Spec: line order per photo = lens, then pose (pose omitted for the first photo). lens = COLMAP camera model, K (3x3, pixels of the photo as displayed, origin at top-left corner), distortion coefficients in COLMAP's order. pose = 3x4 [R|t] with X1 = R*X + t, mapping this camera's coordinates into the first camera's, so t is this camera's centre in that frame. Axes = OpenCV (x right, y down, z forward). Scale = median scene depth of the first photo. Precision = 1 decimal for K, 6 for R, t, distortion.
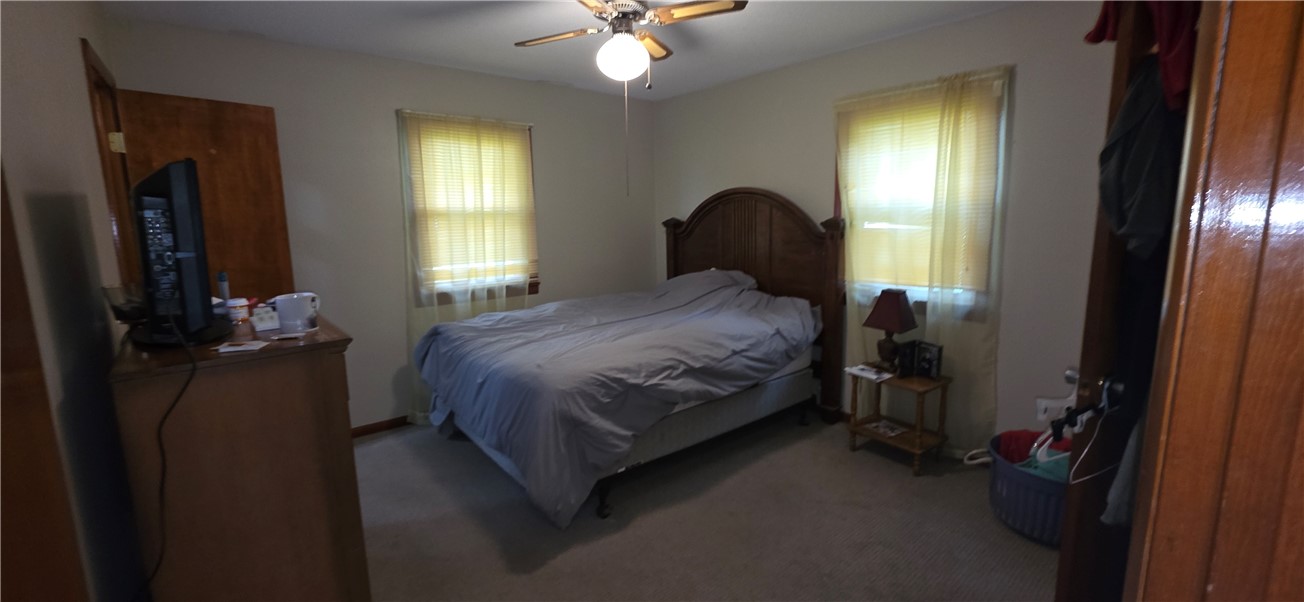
lens RADIAL K [[540.0, 0, 652.0], [0, 540.0, 301.0], [0, 0, 1]] dist [-0.000205, 0.000016]
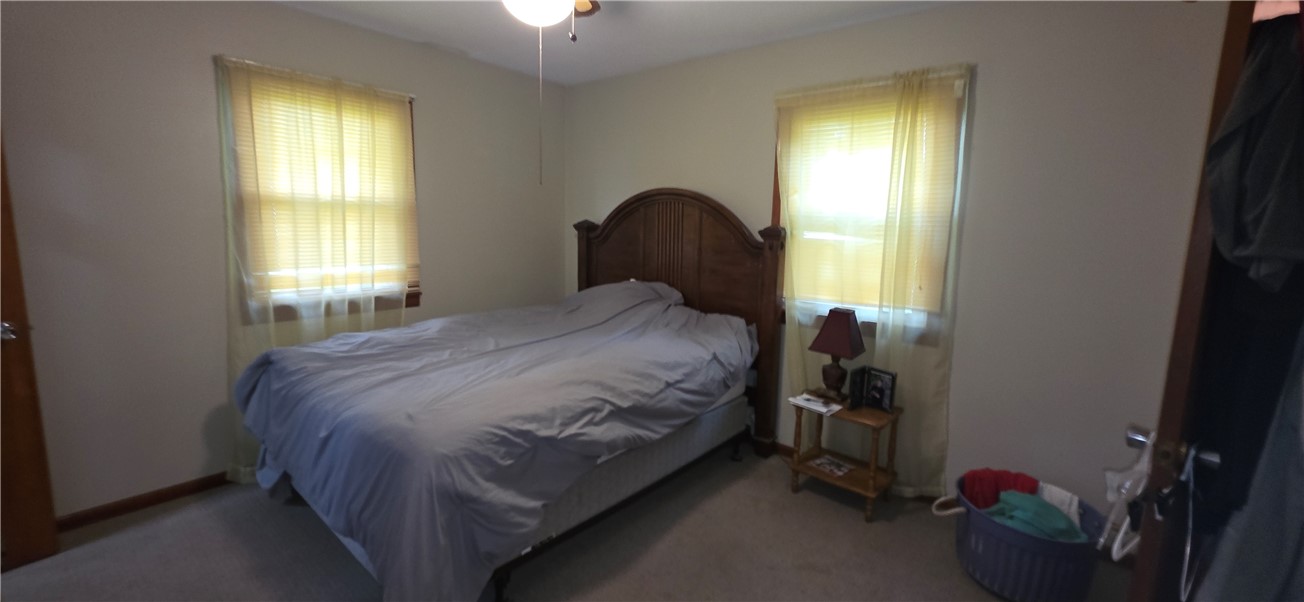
lens RADIAL K [[540.0, 0, 652.0], [0, 540.0, 301.0], [0, 0, 1]] dist [-0.000205, 0.000016]
pose [[0.982896, 0.012187, 0.183756, -0.021432], [-0.010101, 0.999874, -0.012283, -0.019681], [-0.183882, 0.010217, 0.982895, 0.180963]]
